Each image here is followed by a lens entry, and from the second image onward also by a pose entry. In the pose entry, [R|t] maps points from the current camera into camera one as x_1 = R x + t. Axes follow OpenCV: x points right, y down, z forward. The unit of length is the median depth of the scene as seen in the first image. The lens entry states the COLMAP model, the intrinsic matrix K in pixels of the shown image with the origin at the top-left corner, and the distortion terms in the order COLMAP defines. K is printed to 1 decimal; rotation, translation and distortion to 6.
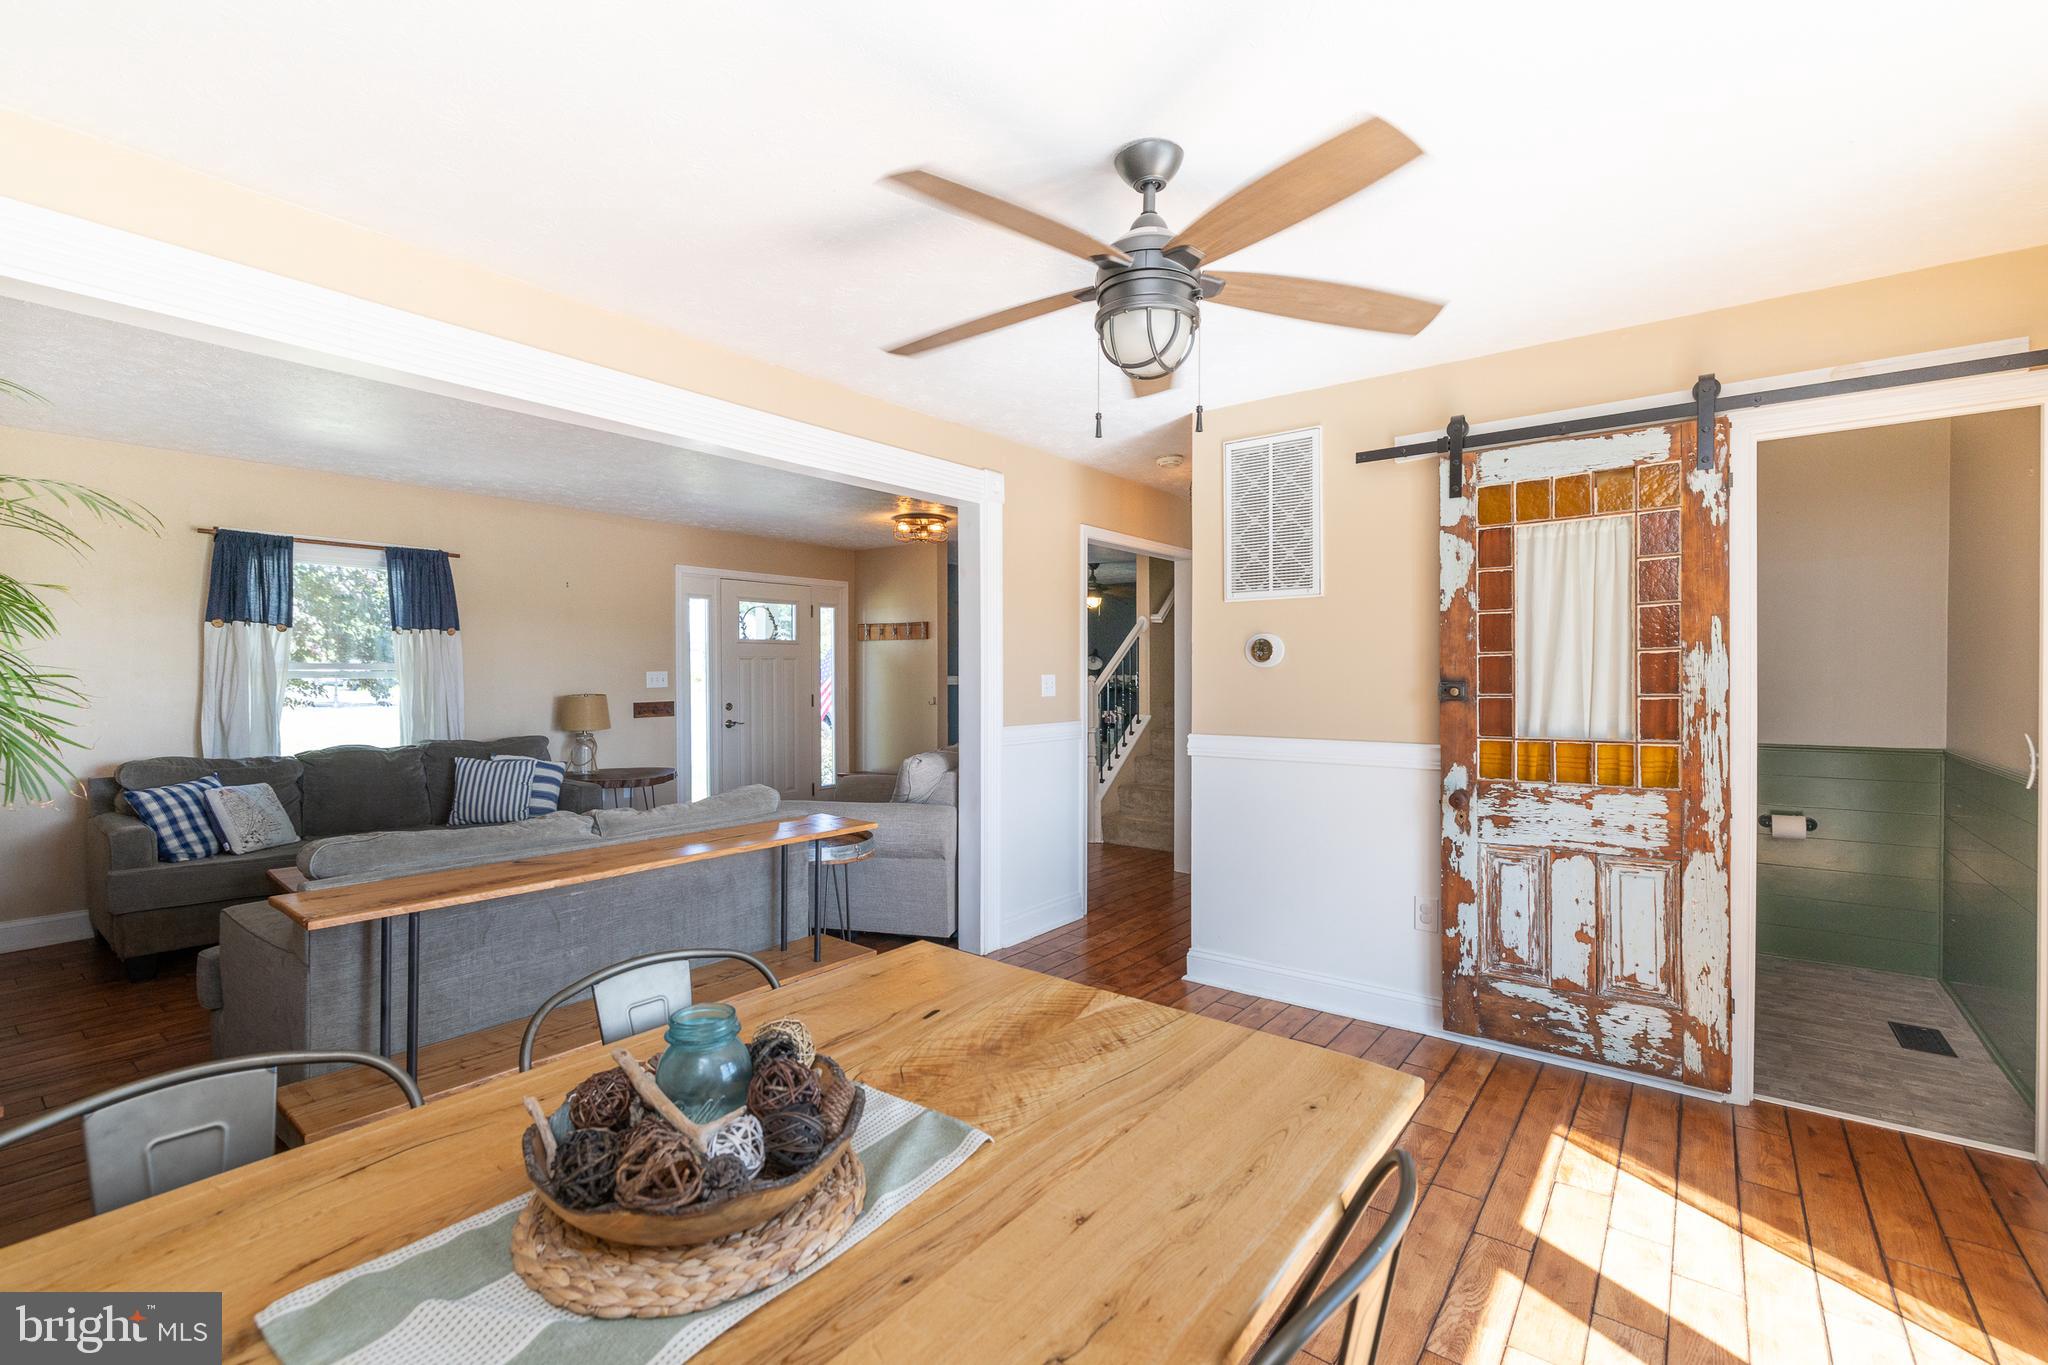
lens RADIAL K [[881.1, 0, 1027.6], [0, 881.1, 687.7], [0, 0, 1]] dist [0.000844, 0.000409]
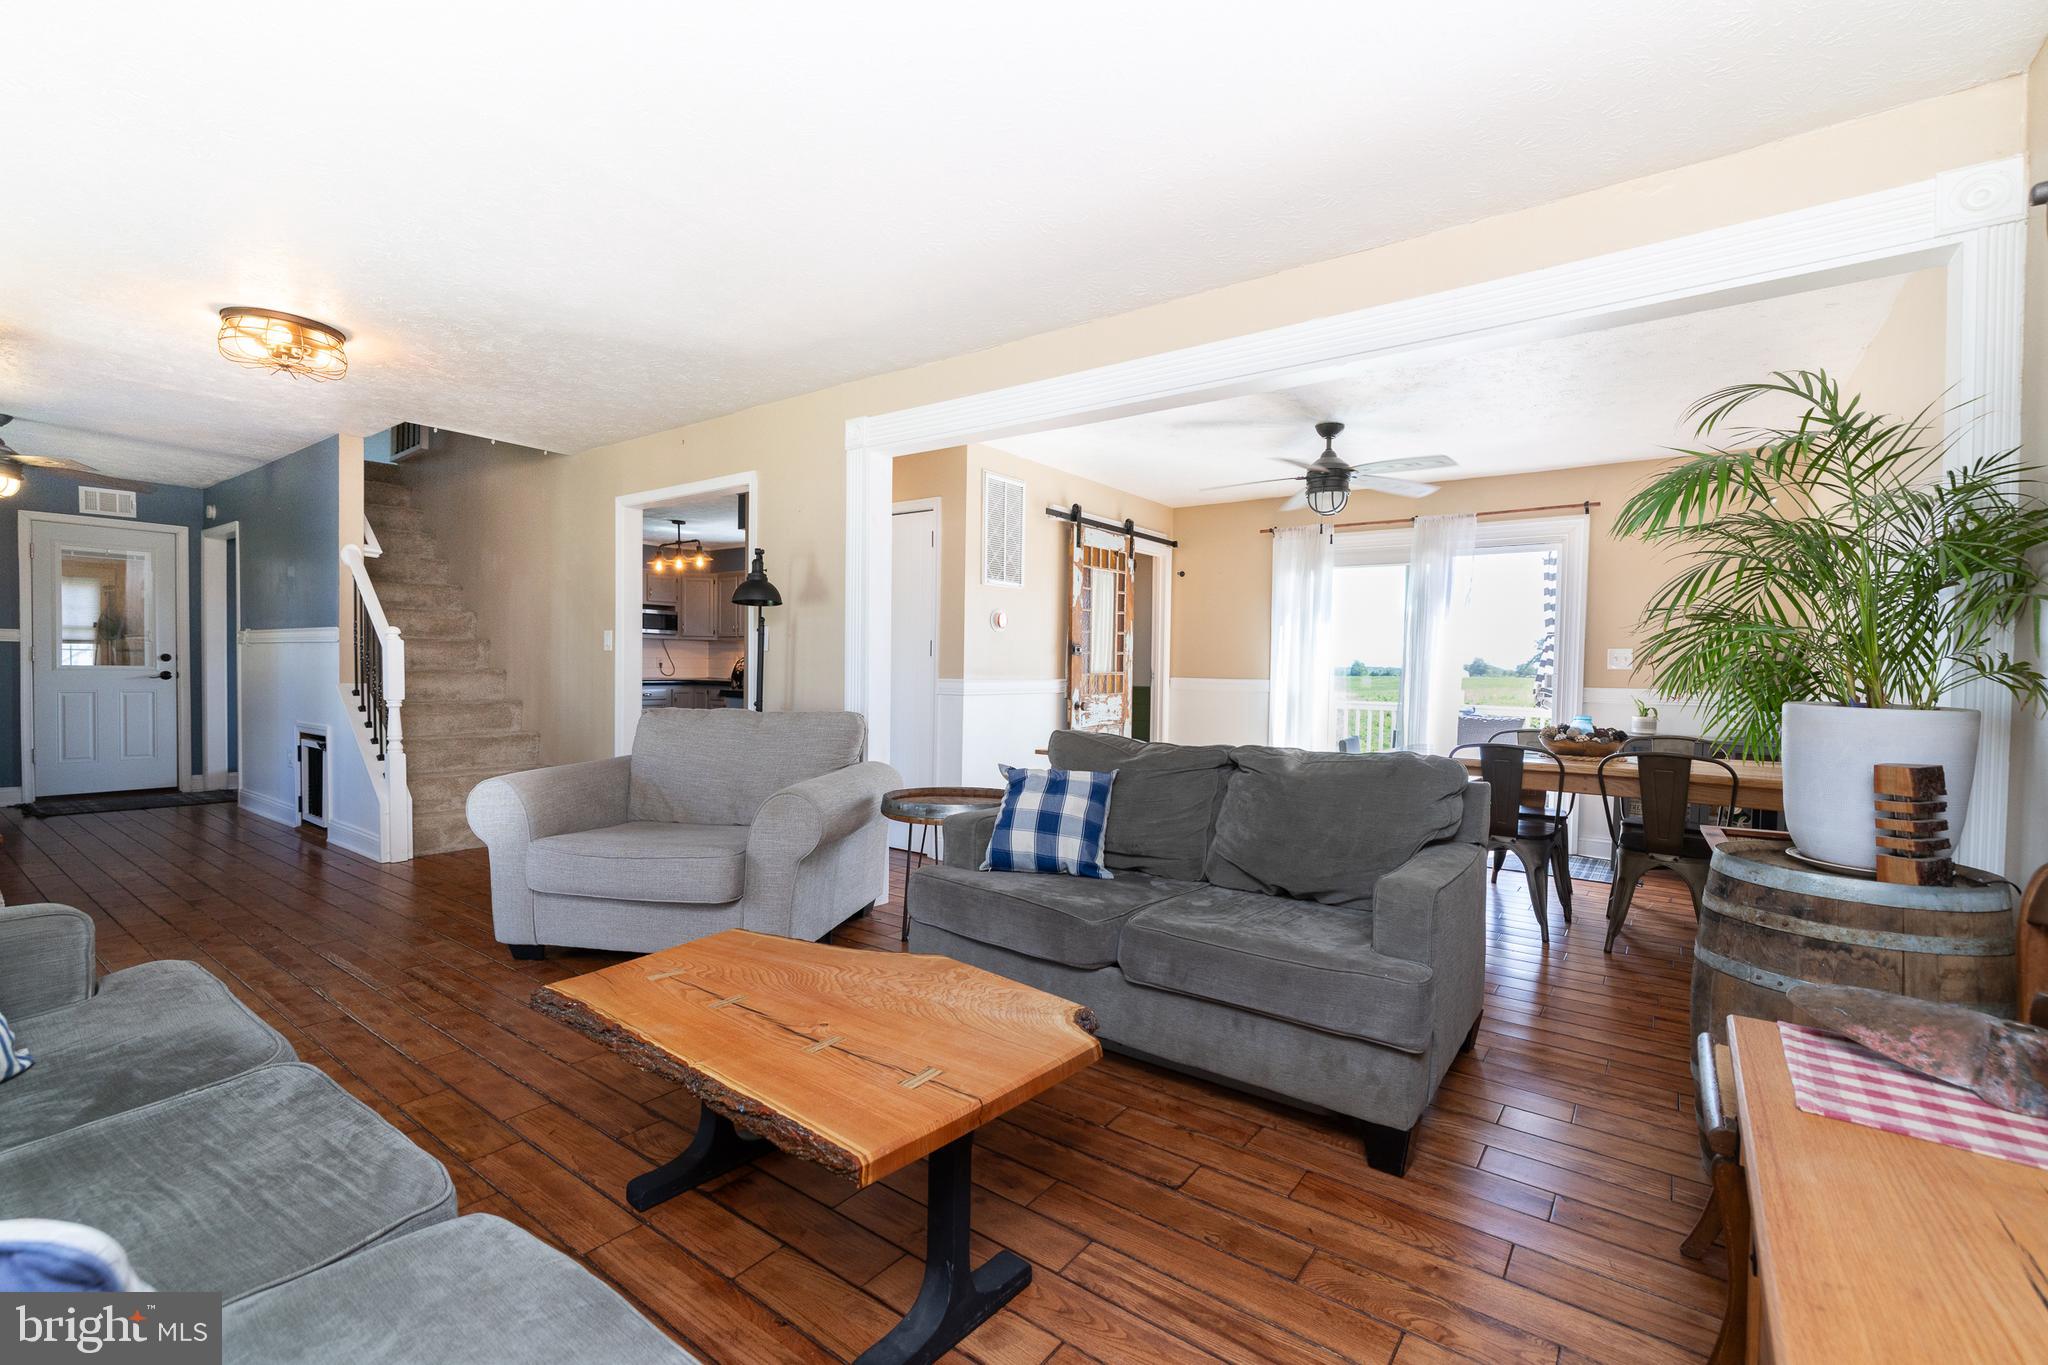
lens RADIAL K [[883.6, 0, 1020.7], [0, 883.6, 687.3], [0, 0, 1]] dist [-0.001182, 0.001055]
pose [[-0.006307, -0.021258, 0.999754, -1.458291], [0.000195, 0.999774, 0.021260, 0.046047], [-0.999980, 0.000329, -0.006301, 1.161984]]
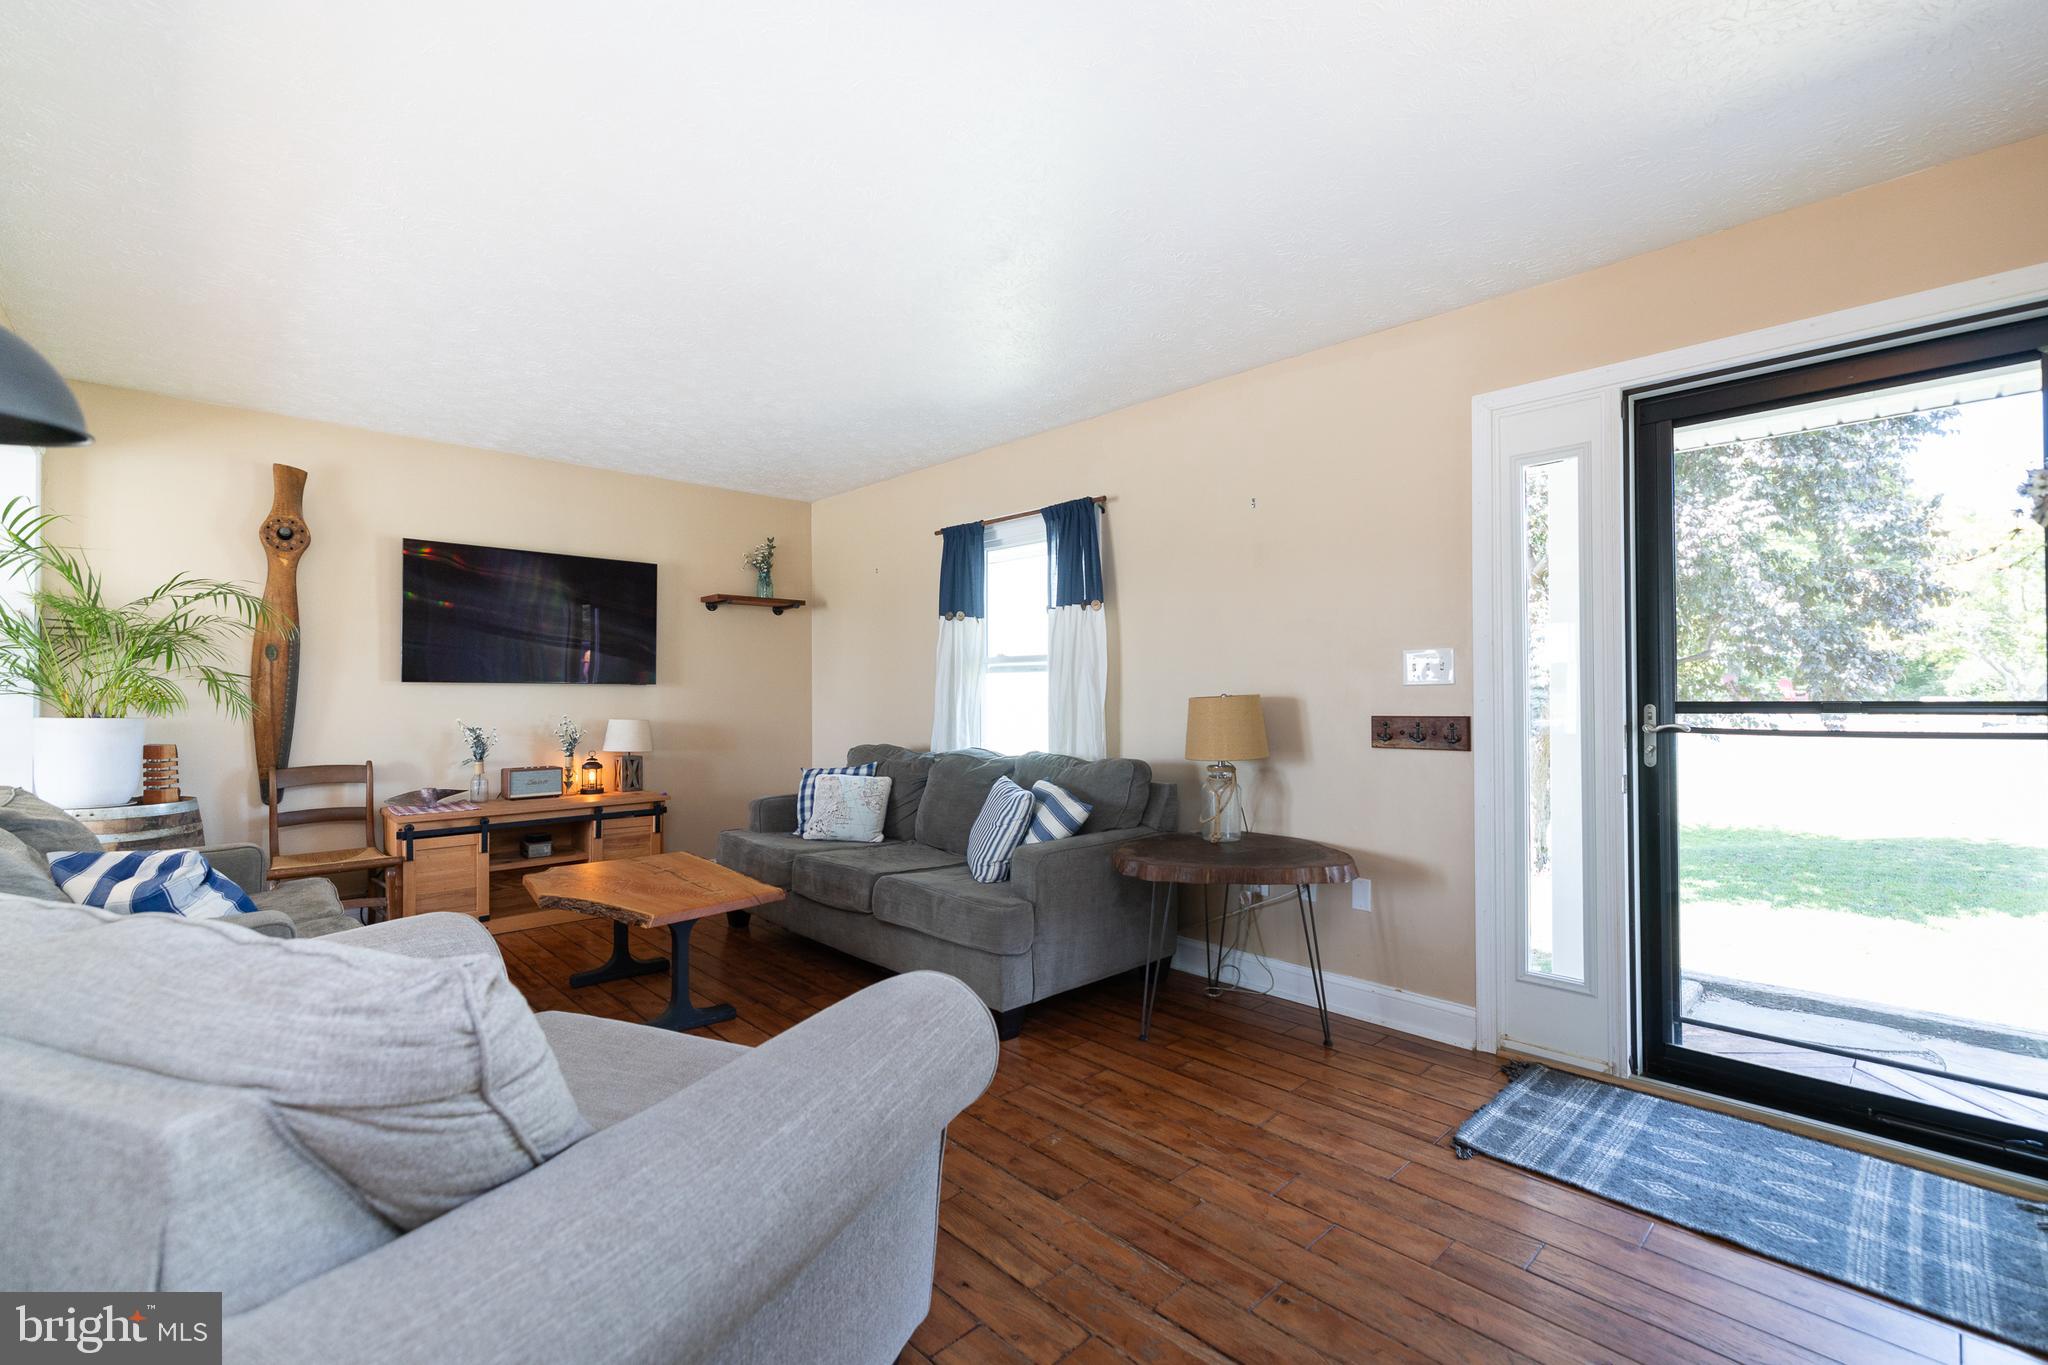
lens RADIAL K [[881.1, 0, 1027.6], [0, 881.1, 687.7], [0, 0, 1]] dist [0.000844, 0.000409]
pose [[-0.161941, -0.010525, -0.986744, 0.118606], [-0.017774, 0.999812, -0.007747, 0.018823], [0.986640, 0.016284, -0.162097, 1.934833]]
